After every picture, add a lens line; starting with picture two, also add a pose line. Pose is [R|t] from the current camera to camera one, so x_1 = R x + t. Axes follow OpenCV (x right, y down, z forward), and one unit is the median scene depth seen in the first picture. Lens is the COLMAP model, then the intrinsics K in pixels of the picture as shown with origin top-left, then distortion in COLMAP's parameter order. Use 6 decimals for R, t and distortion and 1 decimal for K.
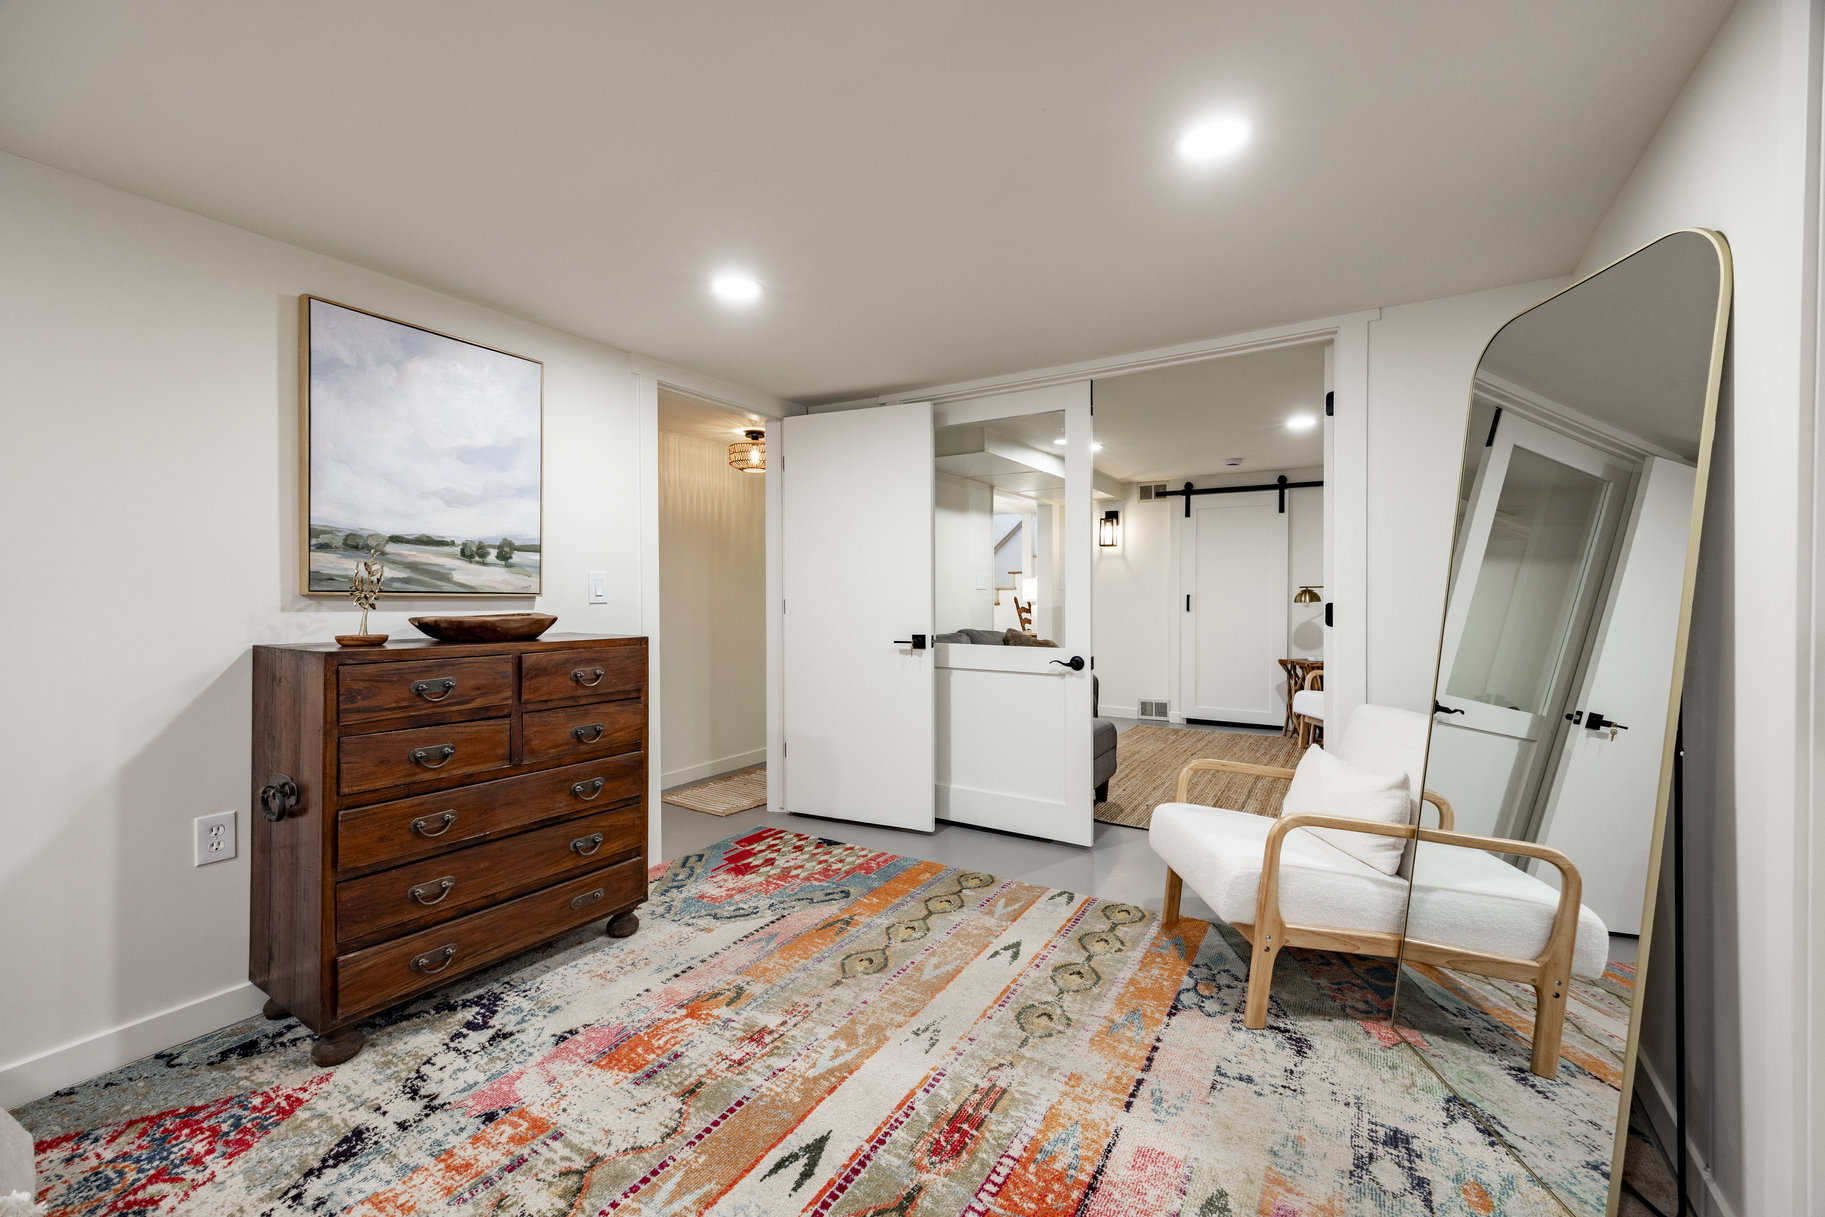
lens RADIAL K [[707.1, 0, 908.2], [0, 707.1, 597.2], [0, 0, 1]] dist [-0.000502, -0.000016]
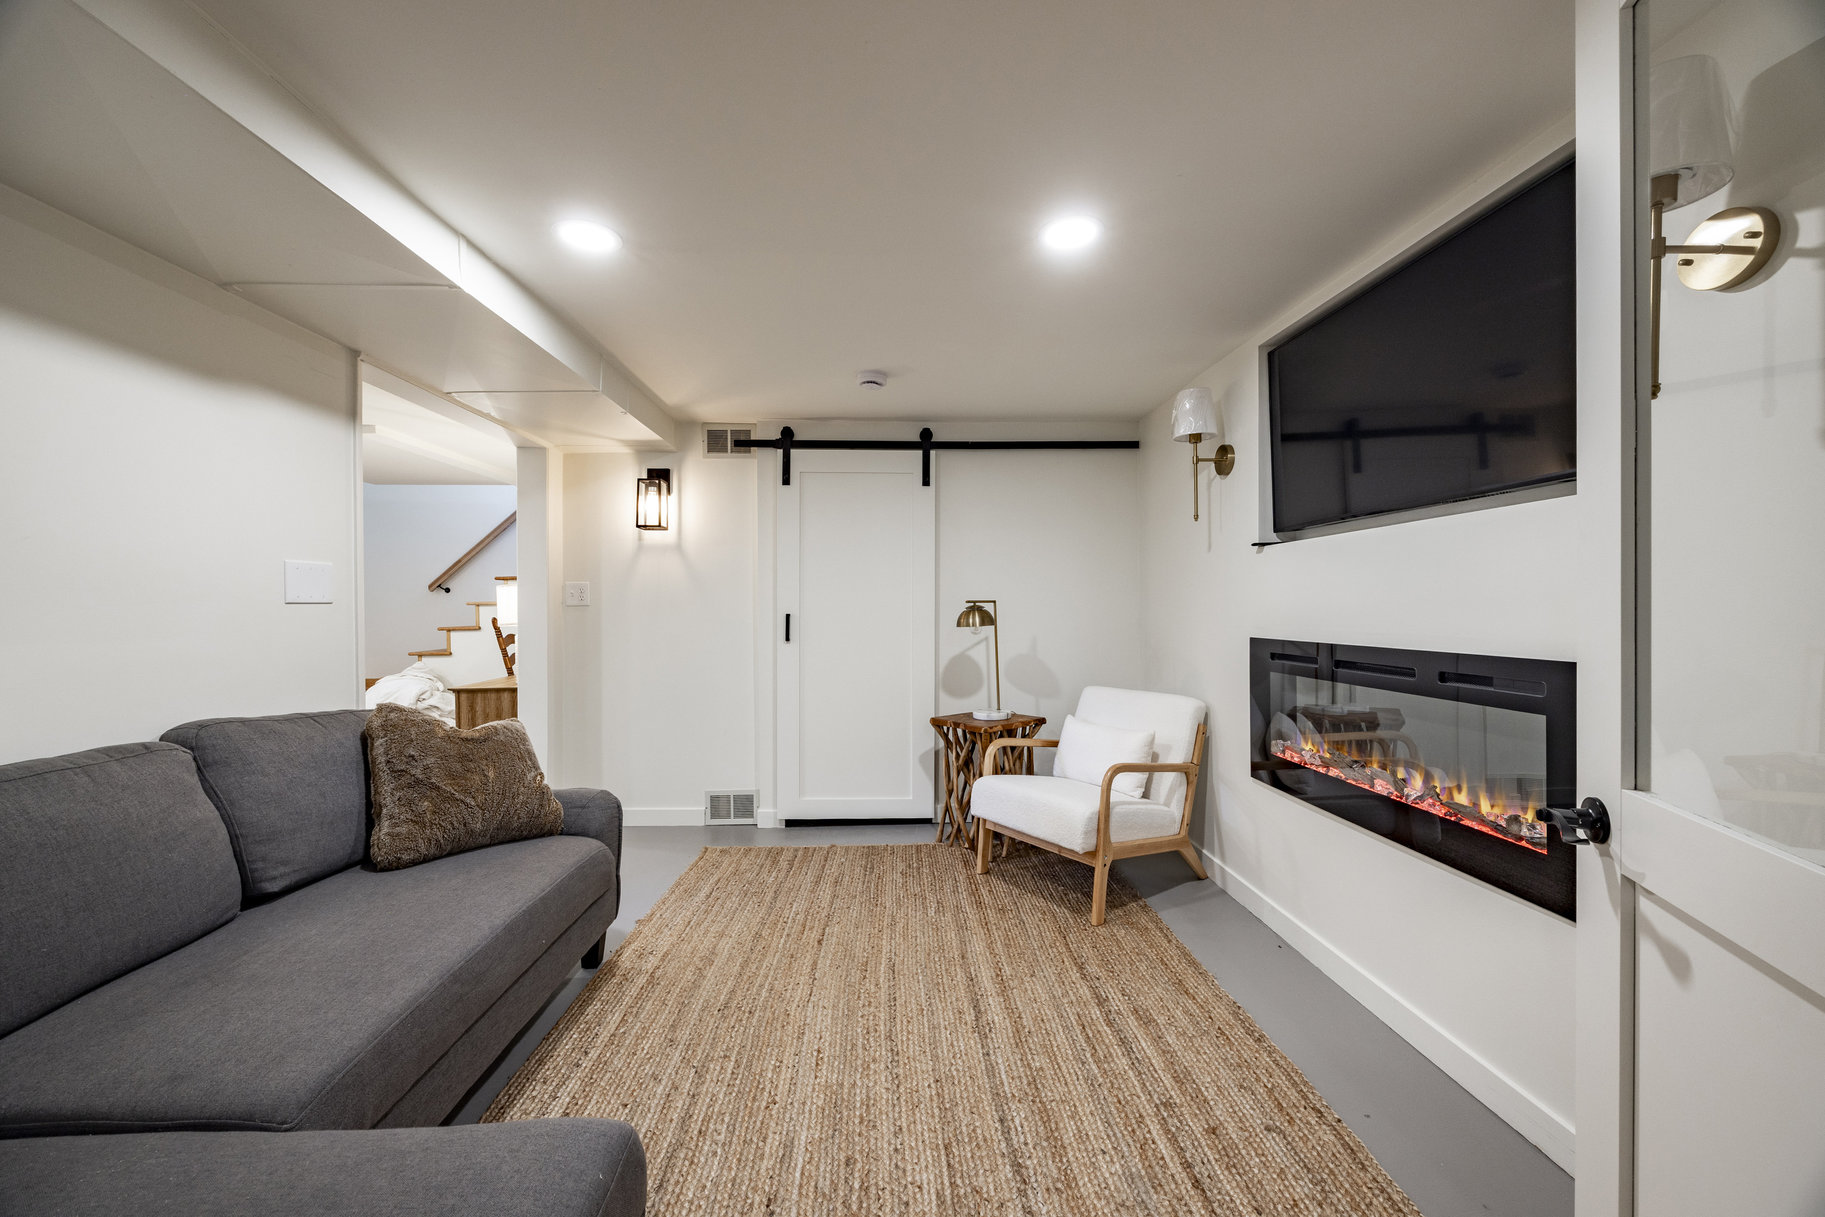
lens RADIAL K [[707.1, 0, 906.0], [0, 707.1, 607.6], [0, 0, 1]] dist [-0.000502, -0.000016]
pose [[0.823782, -0.002705, 0.566900, 0.137532], [0.004804, 0.999986, -0.002208, -0.006870], [-0.566886, 0.004542, 0.823783, 0.445748]]
